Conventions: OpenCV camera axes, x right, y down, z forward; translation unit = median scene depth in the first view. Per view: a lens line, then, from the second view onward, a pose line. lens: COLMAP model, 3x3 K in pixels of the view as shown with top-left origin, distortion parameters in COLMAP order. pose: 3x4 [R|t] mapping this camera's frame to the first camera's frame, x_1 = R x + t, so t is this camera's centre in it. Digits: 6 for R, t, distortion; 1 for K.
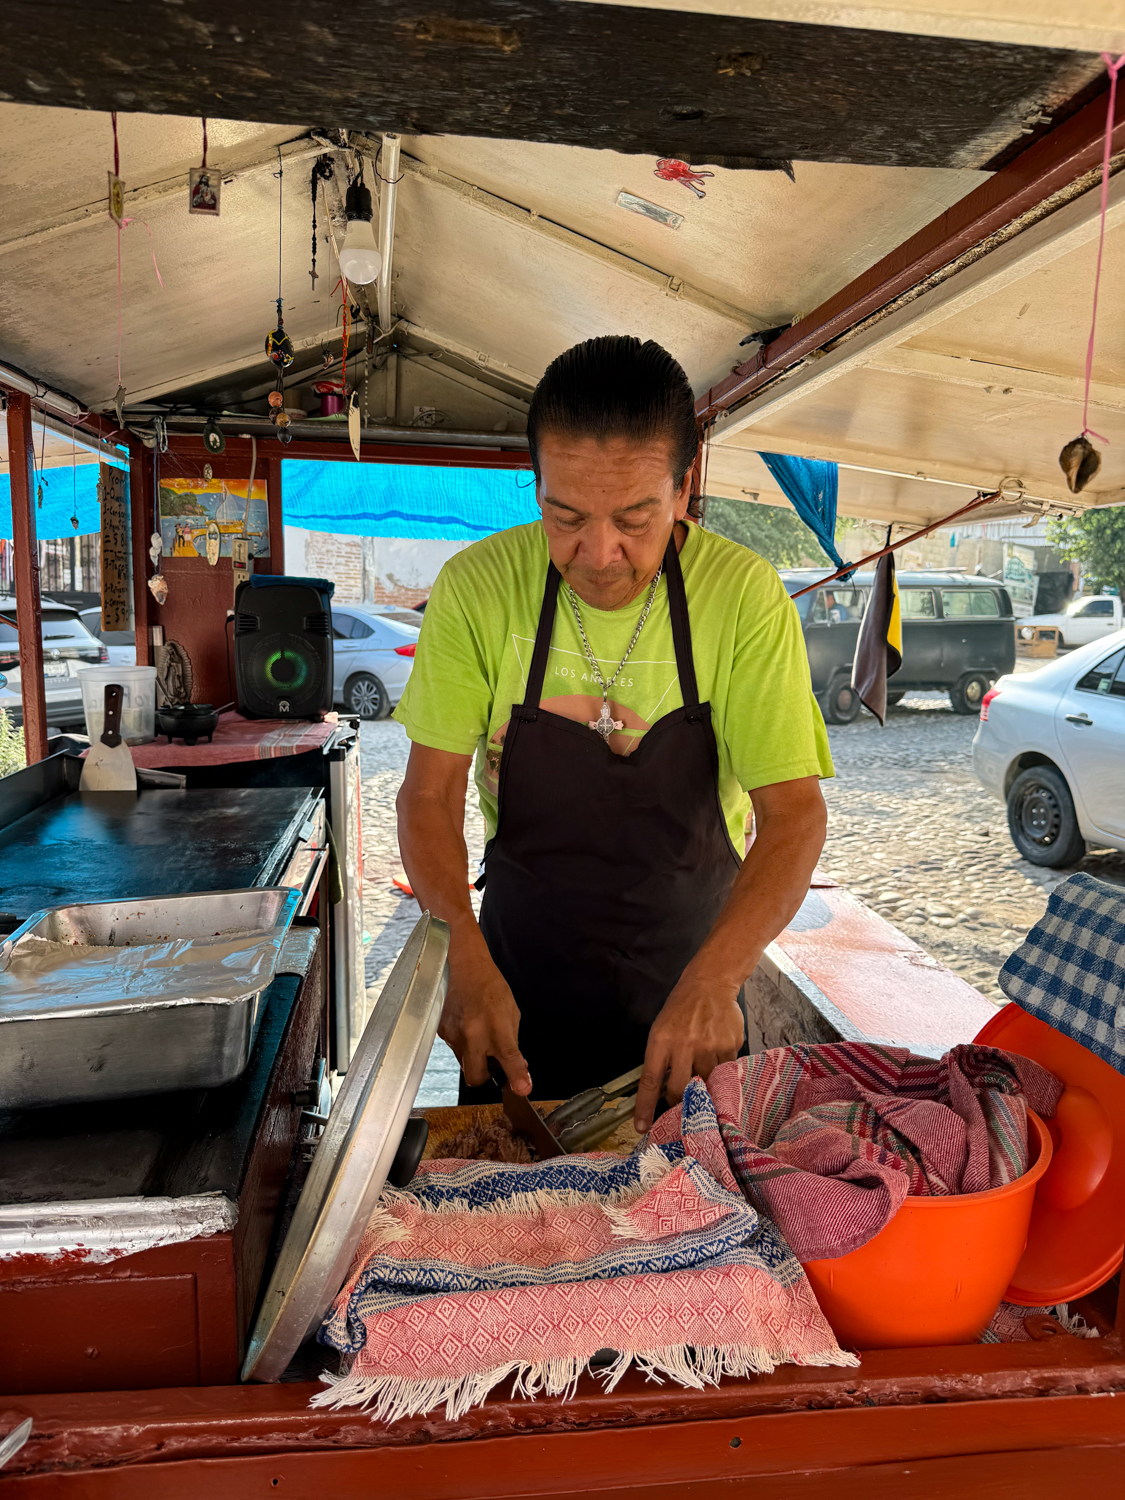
lens RADIAL K [[1048.4, 0, 562.5], [0, 1048.4, 750.0], [0, 0, 1]] dist [0.073683, -0.145236]
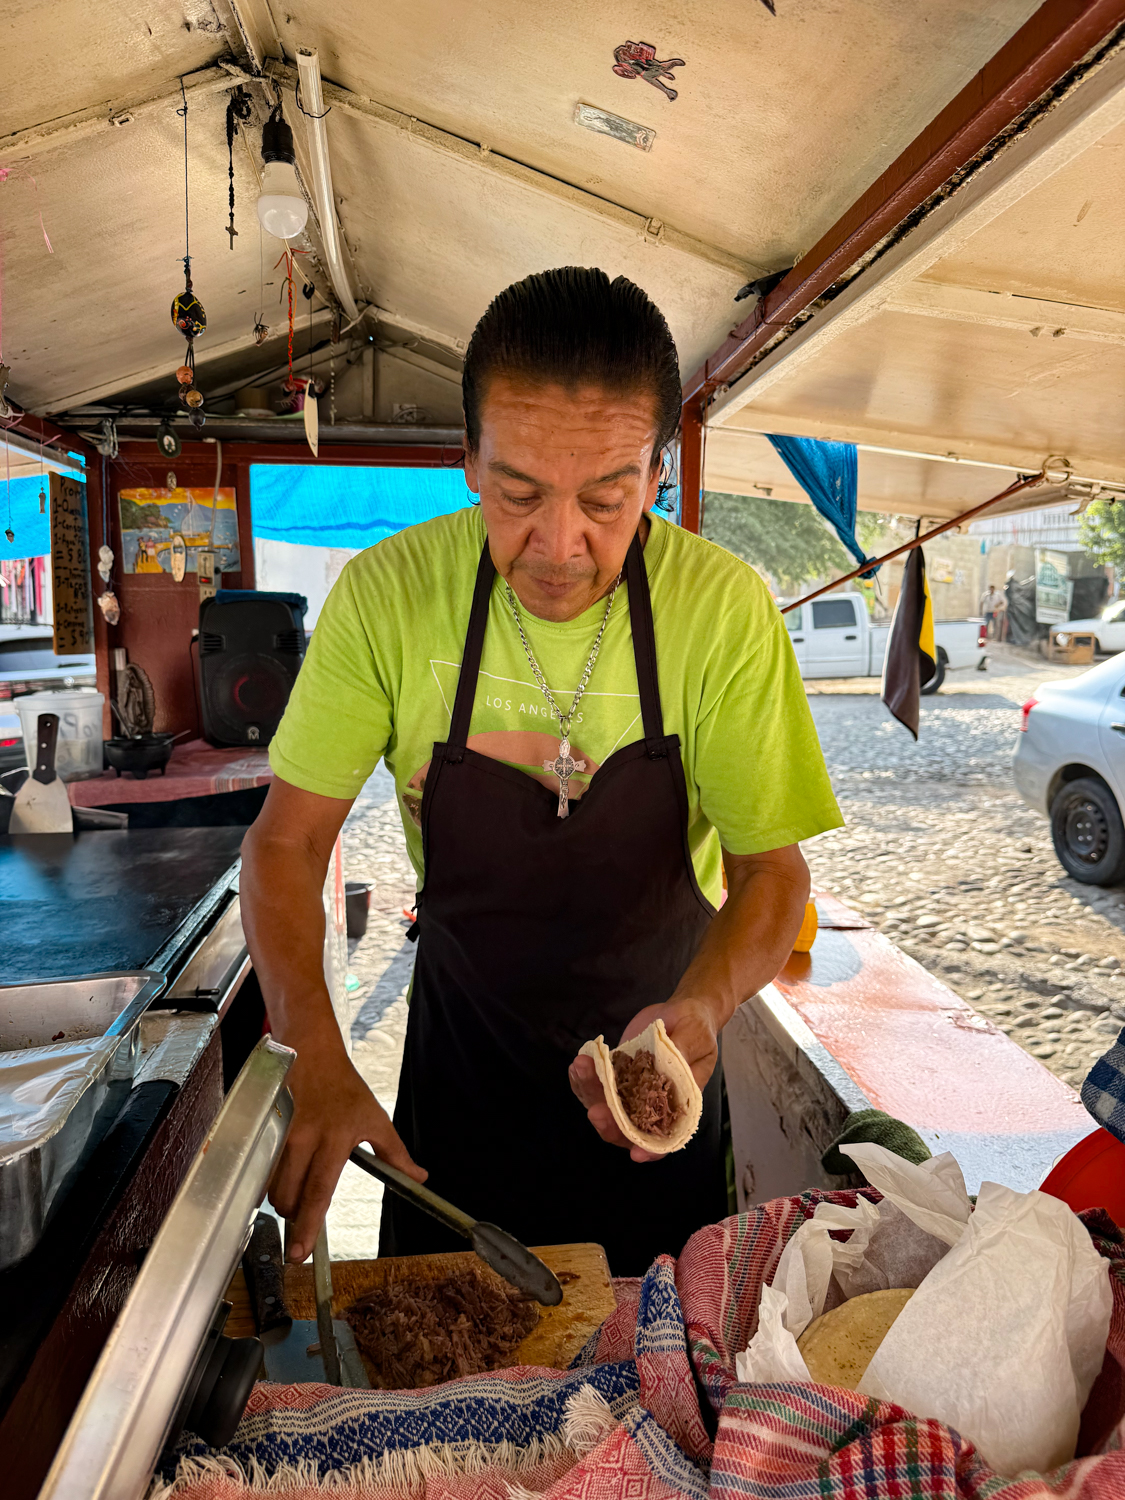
lens RADIAL K [[1063.2, 0, 562.5], [0, 1063.2, 750.0], [0, 0, 1]] dist [0.024734, -0.045496]
pose [[0.999471, -0.019516, -0.026005, 0.031827], [0.019062, 0.999663, -0.017601, -0.006473], [0.026340, 0.017096, 0.999507, 0.104006]]
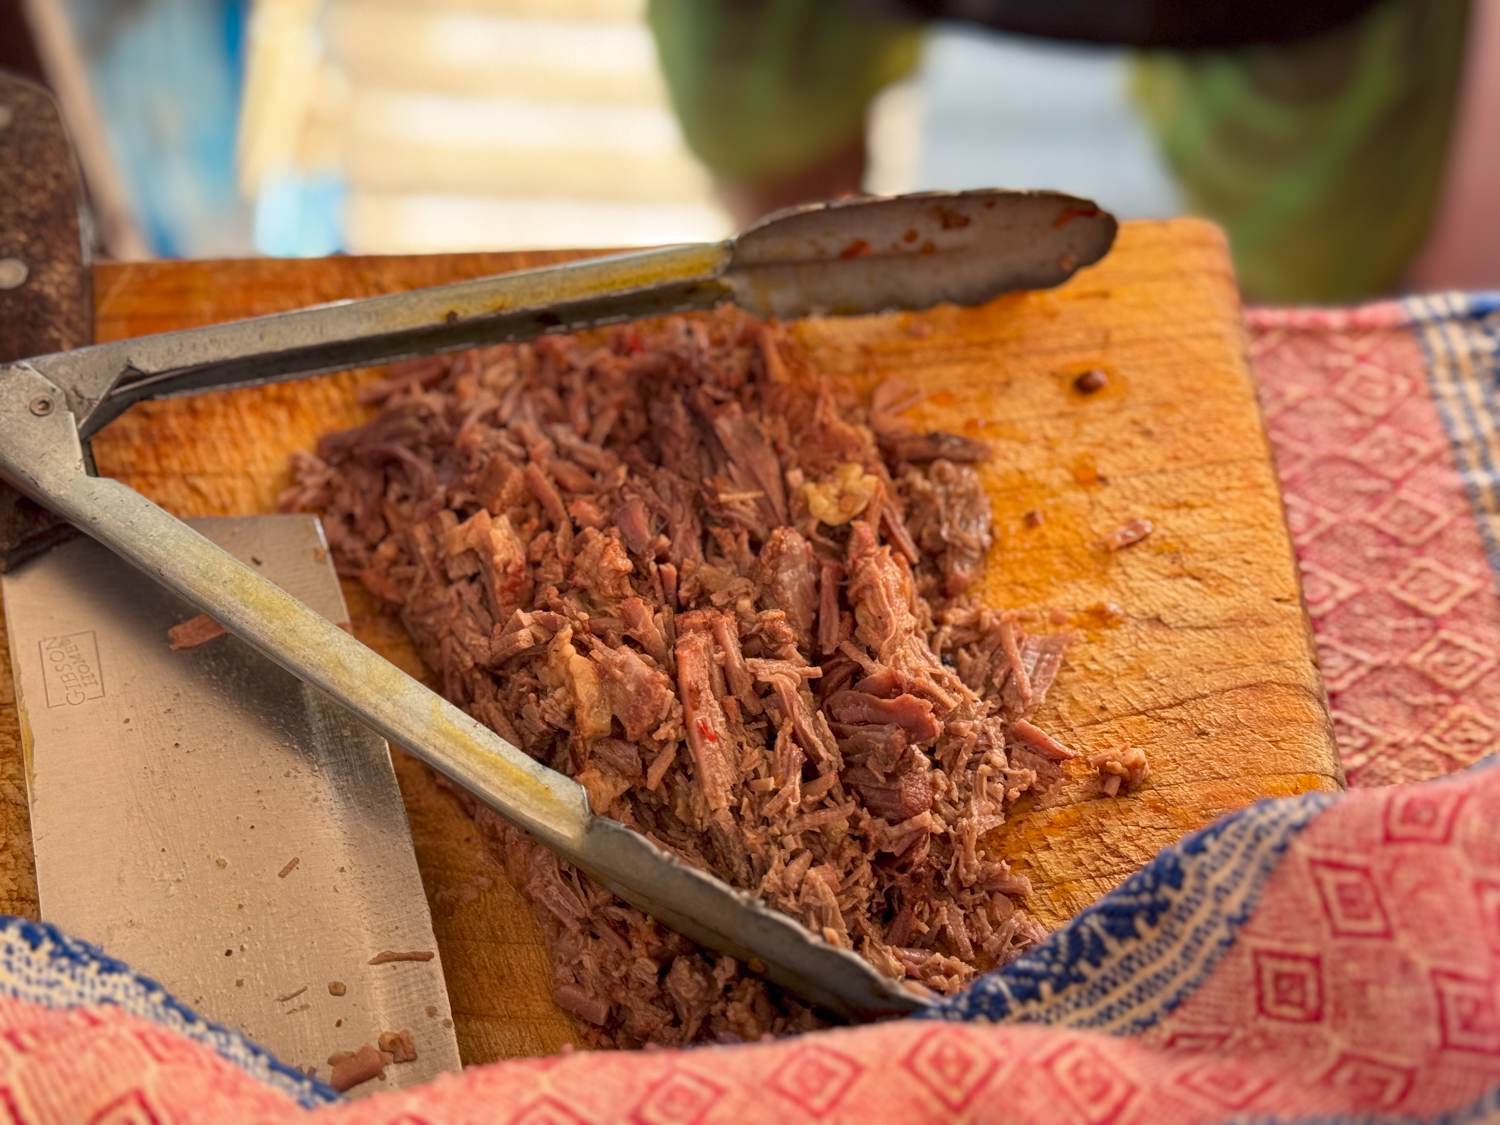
lens RADIAL K [[2106.7, 0, 750.0], [0, 2106.7, 562.5], [0, 0, 1]] dist [0.112664, -0.292540]
pose [[0.991870, 0.061587, -0.111363, 0.012723], [0.036899, 0.698316, 0.714838, 0.032576], [0.121792, -0.713135, 0.690366, 0.301573]]
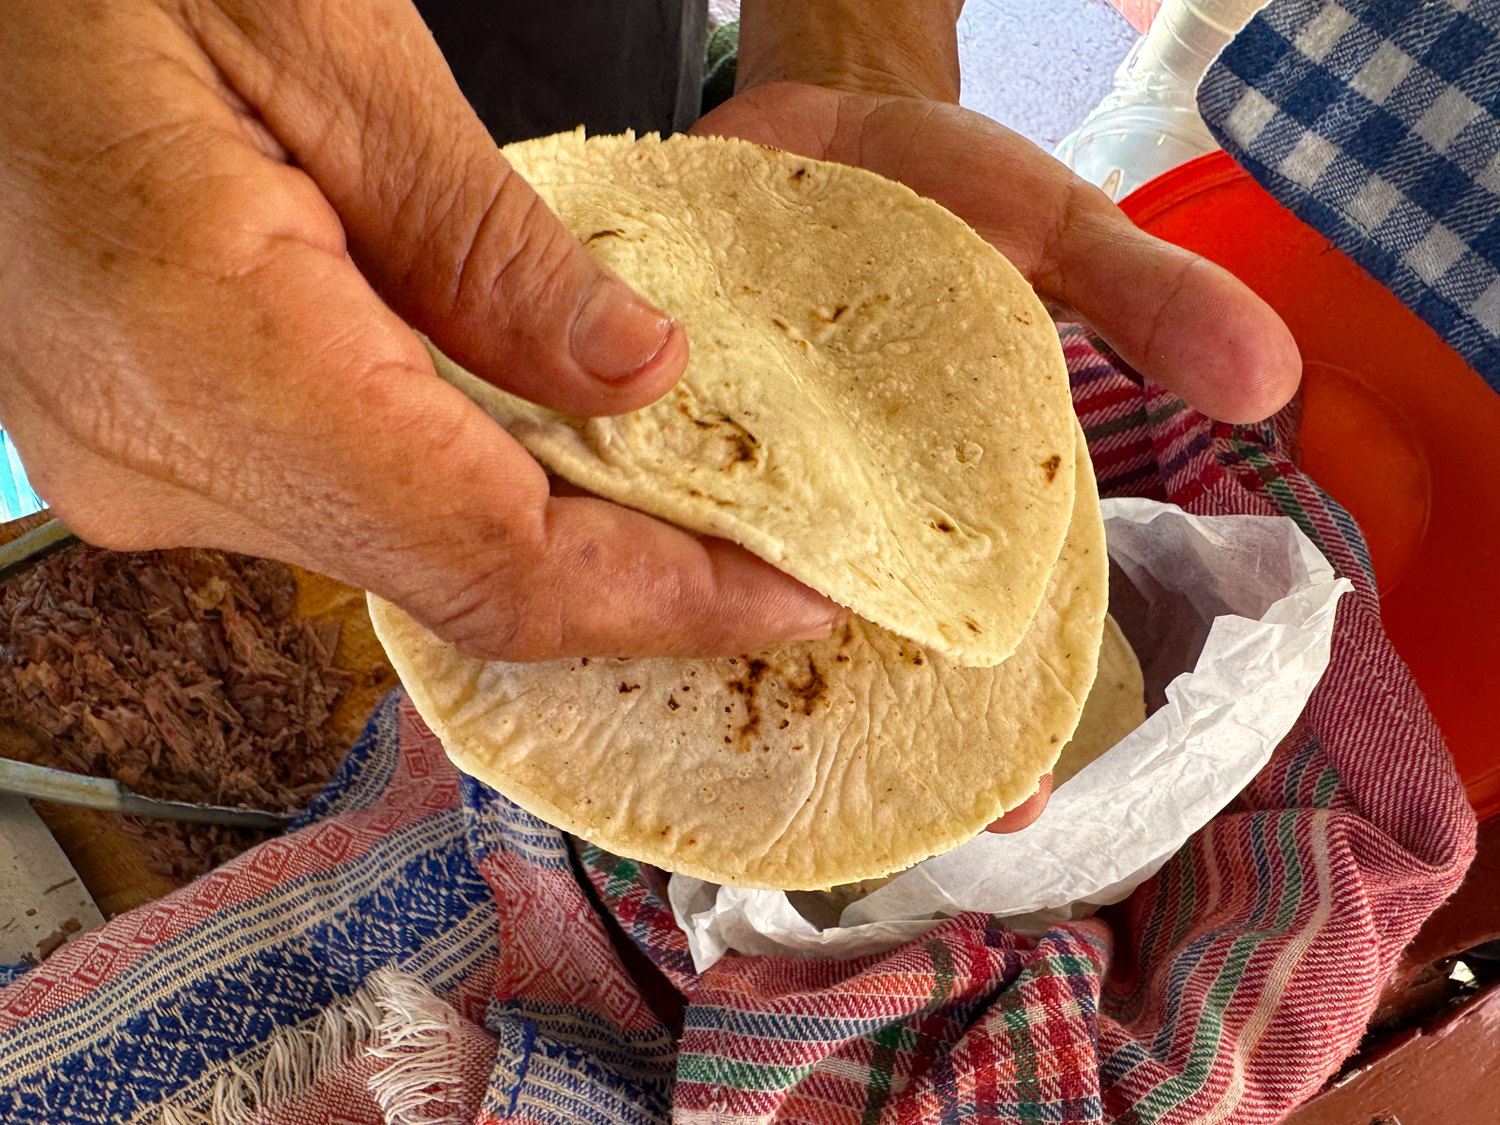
lens RADIAL K [[1050.3, 0, 750.0], [0, 1050.3, 562.5], [0, 0, 1]] dist [-0.006069, -0.003164]
pose [[0.944194, -0.273179, 0.184038, 0.057548], [0.017669, 0.599927, 0.799860, 0.004691], [-0.328915, -0.751971, 0.571274, 0.294790]]
